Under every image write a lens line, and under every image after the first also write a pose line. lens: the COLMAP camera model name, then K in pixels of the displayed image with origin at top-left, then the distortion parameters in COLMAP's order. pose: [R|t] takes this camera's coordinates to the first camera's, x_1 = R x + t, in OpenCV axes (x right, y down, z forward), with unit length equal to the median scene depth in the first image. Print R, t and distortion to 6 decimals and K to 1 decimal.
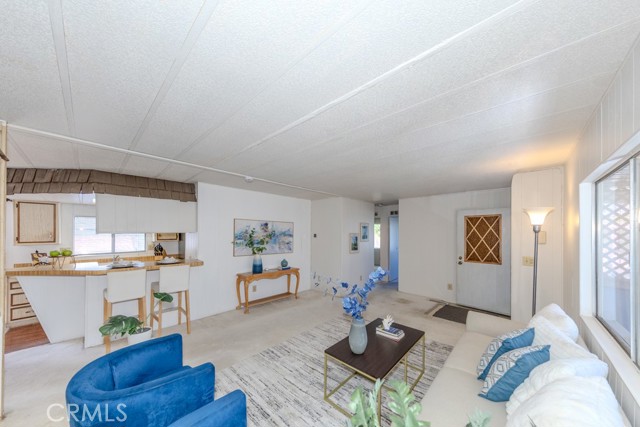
lens RADIAL K [[217.9, 0, 324.8], [0, 217.9, 231.7], [0, 0, 1]] dist [0.002477, 0.000022]
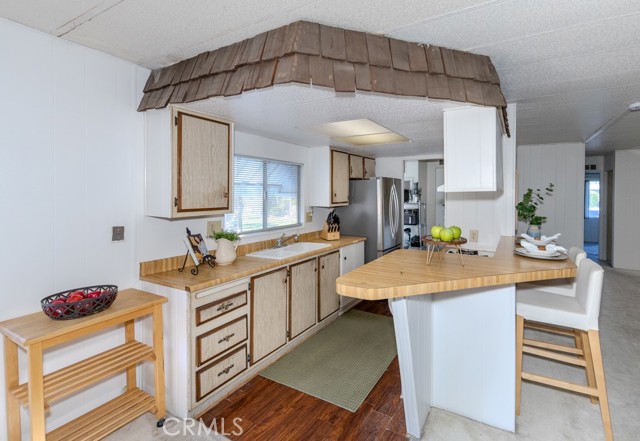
lens RADIAL K [[285.0, 0, 374.5], [0, 285.0, 196.6], [0, 0, 1]] dist [0.001567, 0.000221]
pose [[0.960953, 0.004708, 0.276671, -1.007764], [-0.007788, 0.999919, 0.010036, 0.012559], [-0.276602, -0.011799, 0.960912, 0.317990]]
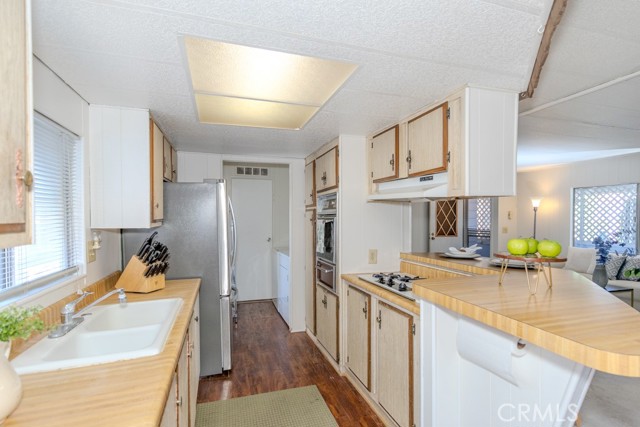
lens RADIAL K [[310.9, 0, 319.6], [0, 310.9, 226.3], [0, 0, 1]] dist [0.005338, 0.000352]
pose [[0.513001, -0.021961, 0.858107, -1.177297], [0.001334, 0.999692, 0.024787, 0.037347], [-0.858387, -0.011571, 0.512872, 0.692707]]
